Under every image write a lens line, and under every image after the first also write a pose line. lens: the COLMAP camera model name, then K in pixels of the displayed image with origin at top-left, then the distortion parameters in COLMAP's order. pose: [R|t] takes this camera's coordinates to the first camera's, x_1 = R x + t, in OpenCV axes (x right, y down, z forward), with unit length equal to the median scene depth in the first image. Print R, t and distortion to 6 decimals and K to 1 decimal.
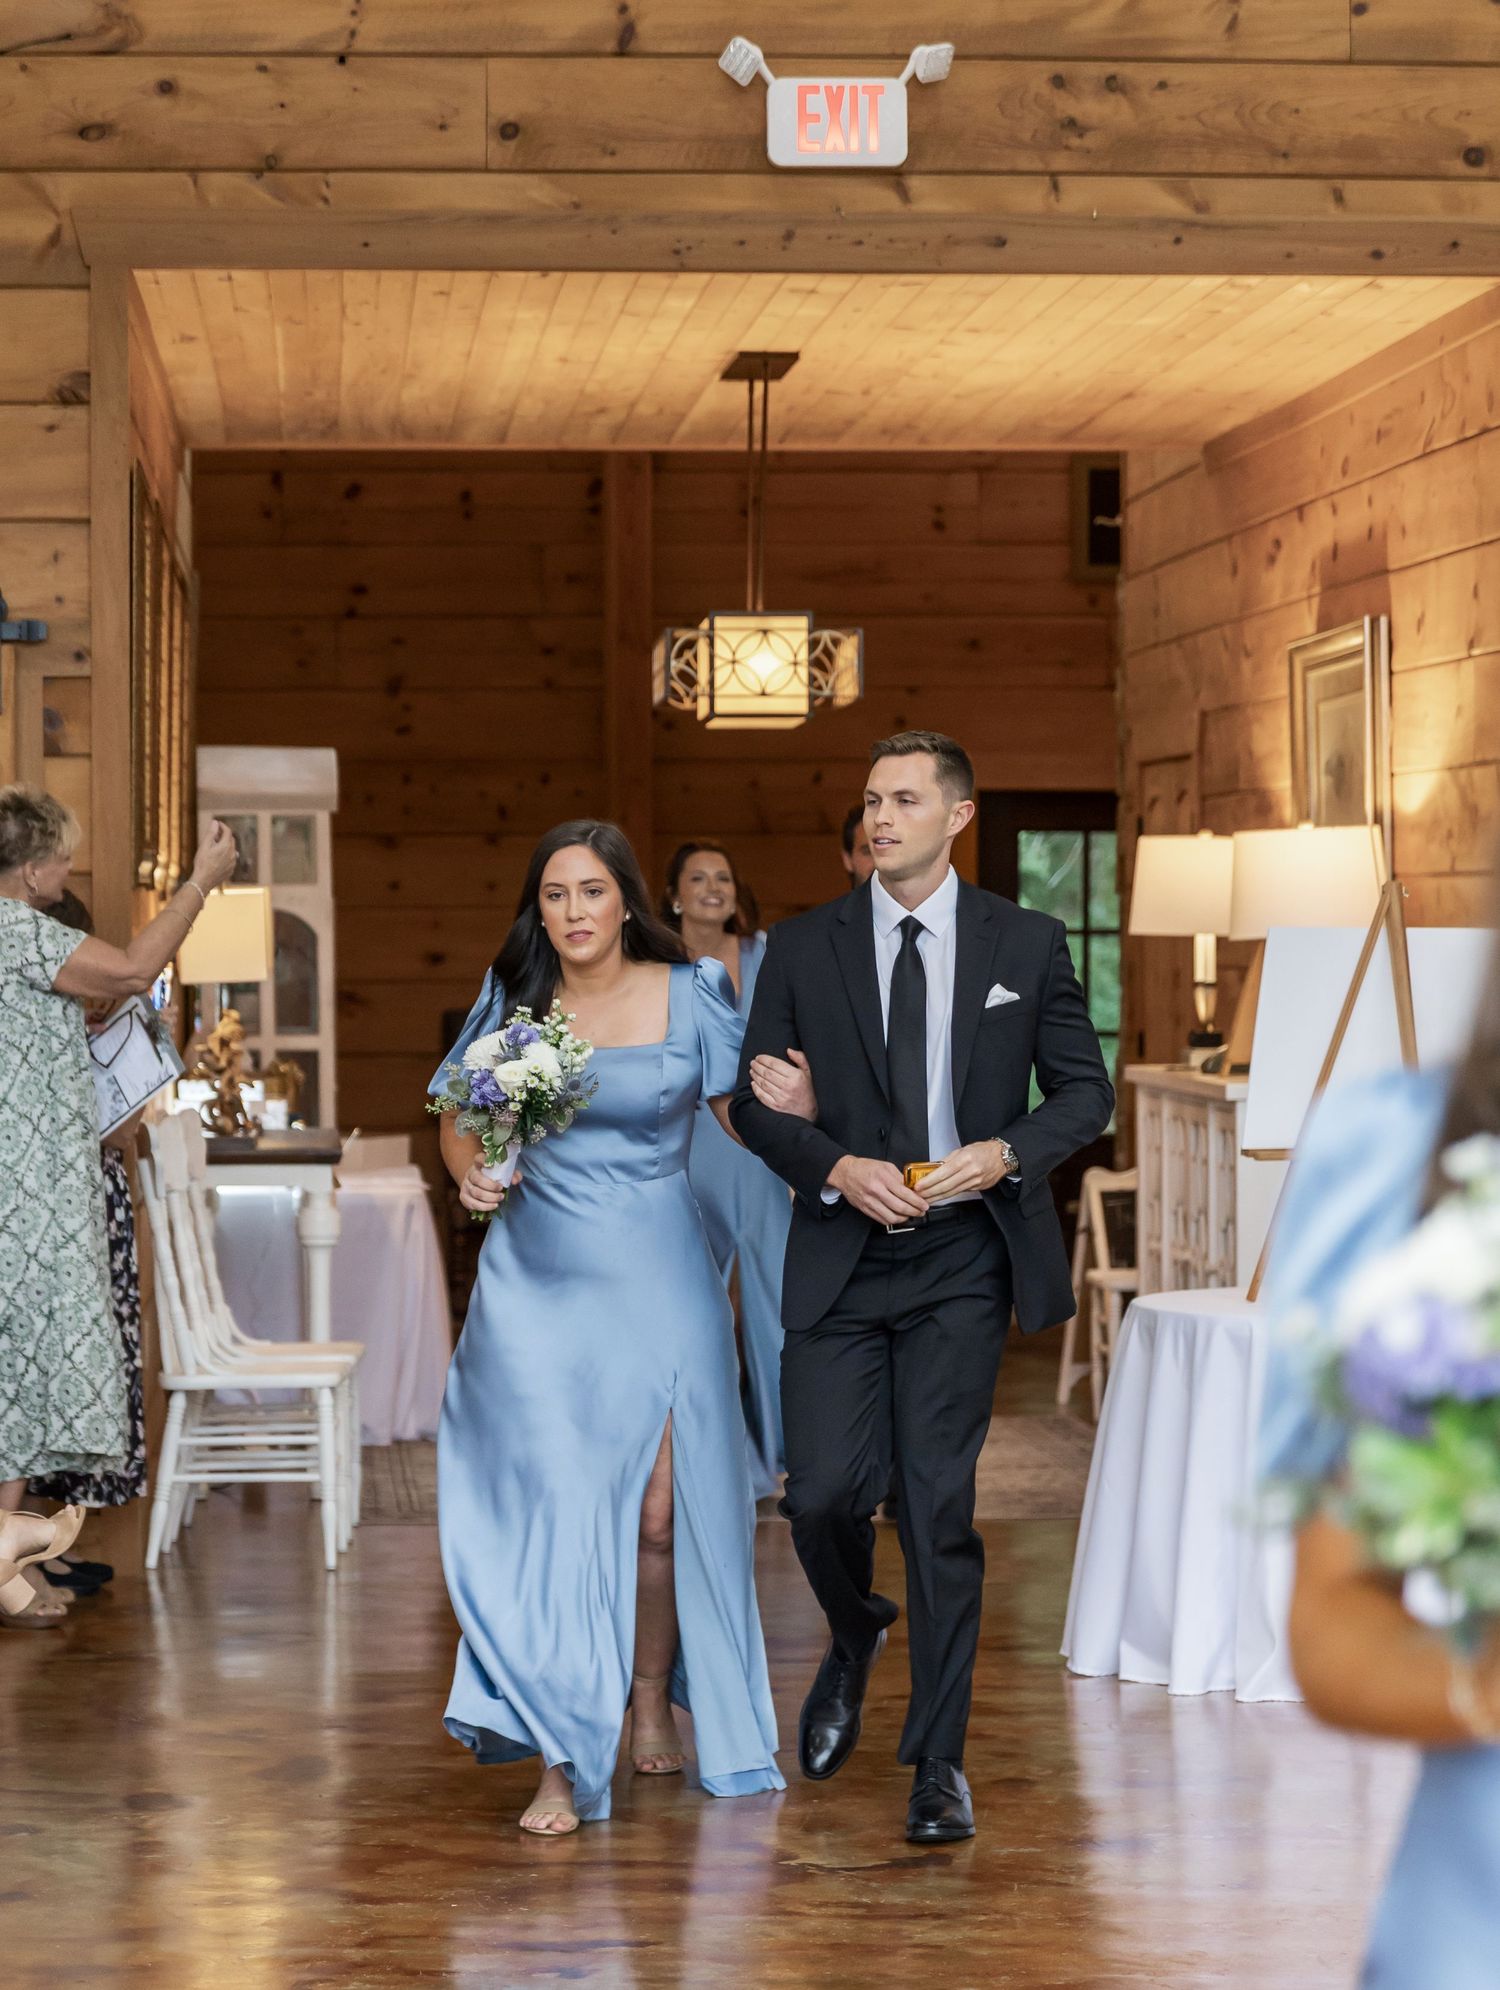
lens RADIAL K [[5433.4, 0, 750.5], [0, 5433.4, 1196.7], [0, 0, 1]] dist [-0.176838, -0.332599]
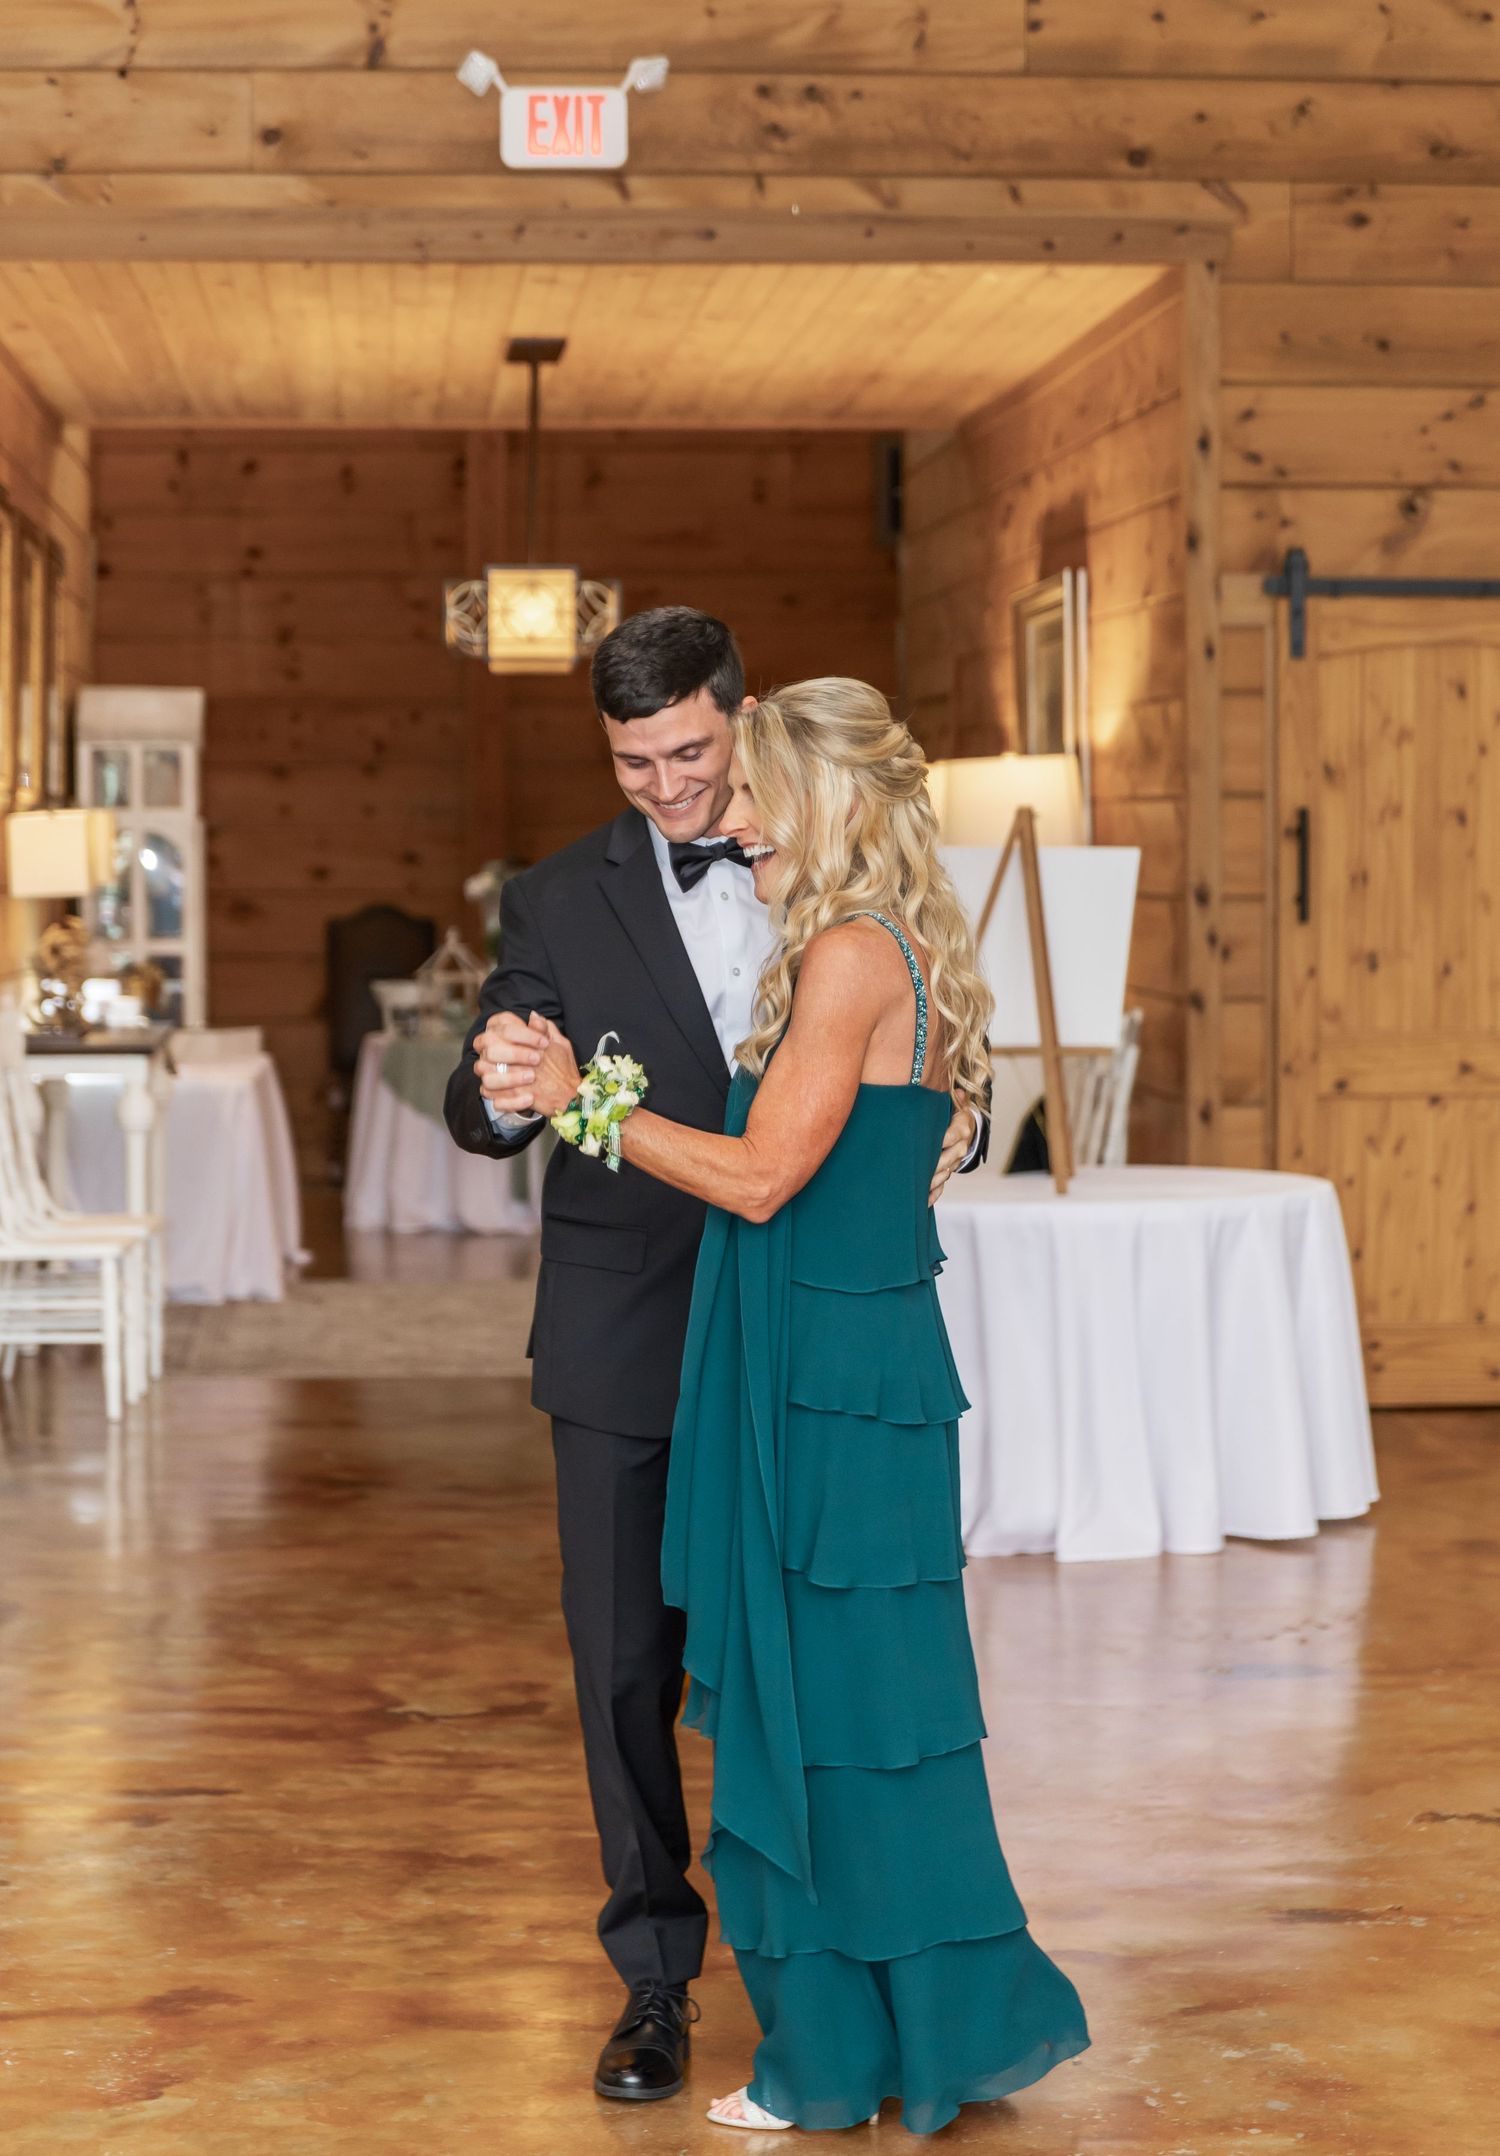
lens RADIAL K [[4571.0, 0, 810.2], [0, 4571.0, 1020.9], [0, 0, 1]] dist [-0.181263, -0.105970]
pose [[0.999821, -0.000487, 0.018891, 0.047631], [0.000700, 0.999936, -0.011260, -0.003083], [-0.018884, 0.011271, 0.999758, 0.057333]]
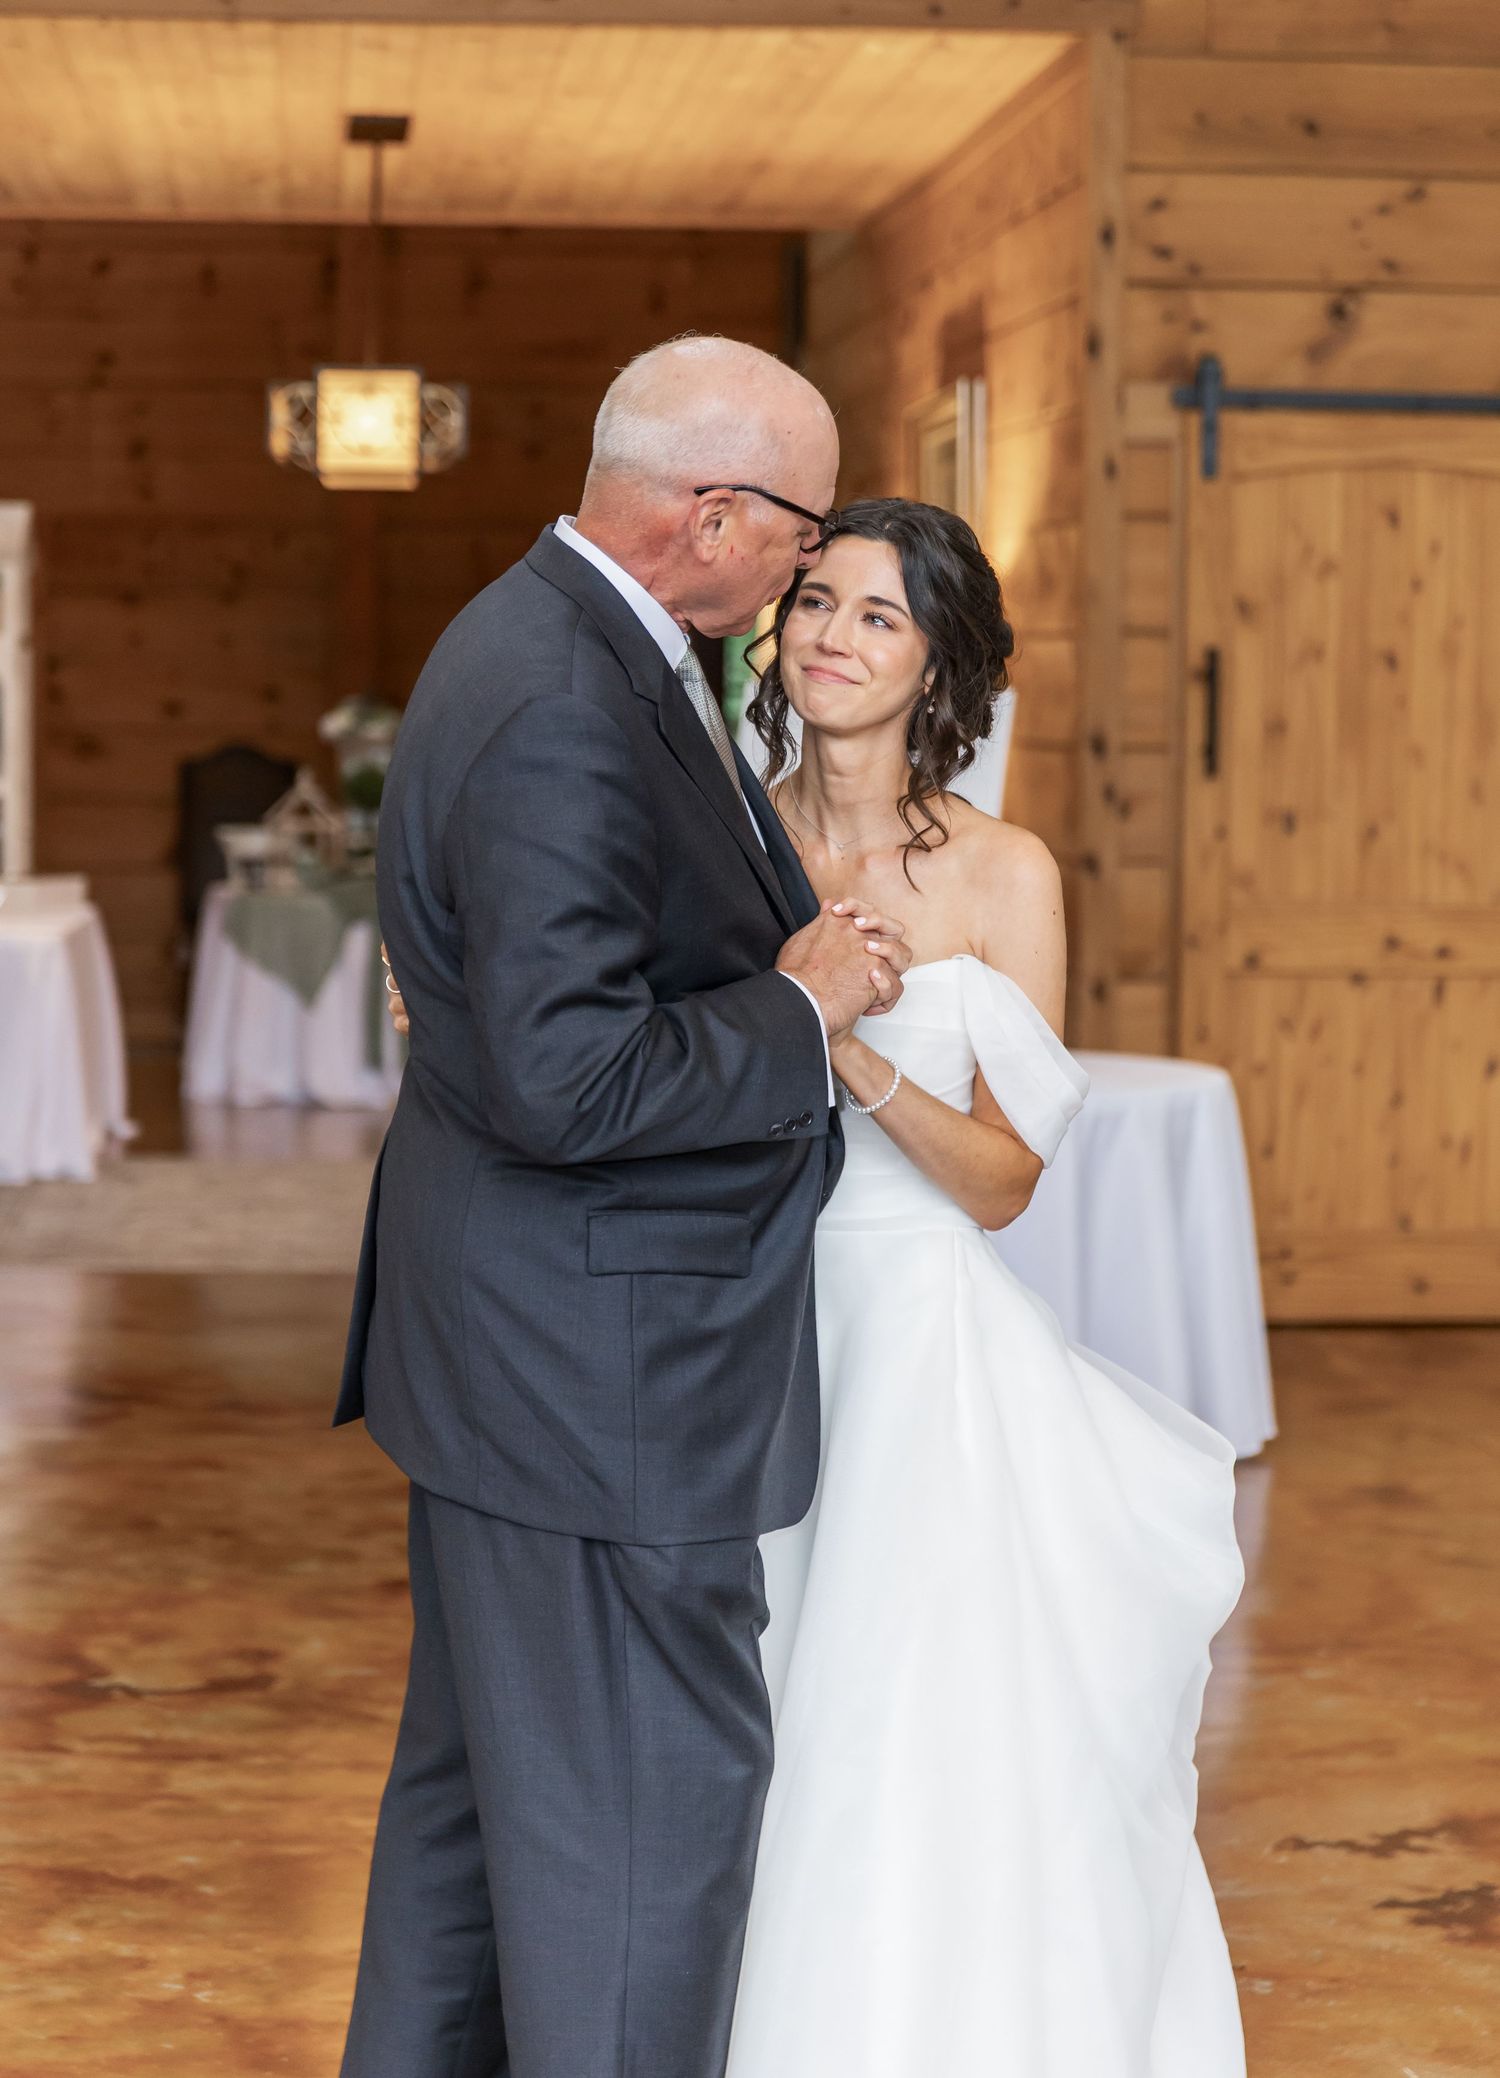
lens RADIAL K [[4783.5, 0, 777.2], [0, 4783.5, 913.8], [0, 0, 1]] dist [-0.158877, -0.290761]
pose [[0.999652, 0.012847, 0.023058, 0.067280], [-0.012784, 0.999914, -0.002862, -0.005151], [-0.023093, 0.002567, 0.999730, 0.121019]]
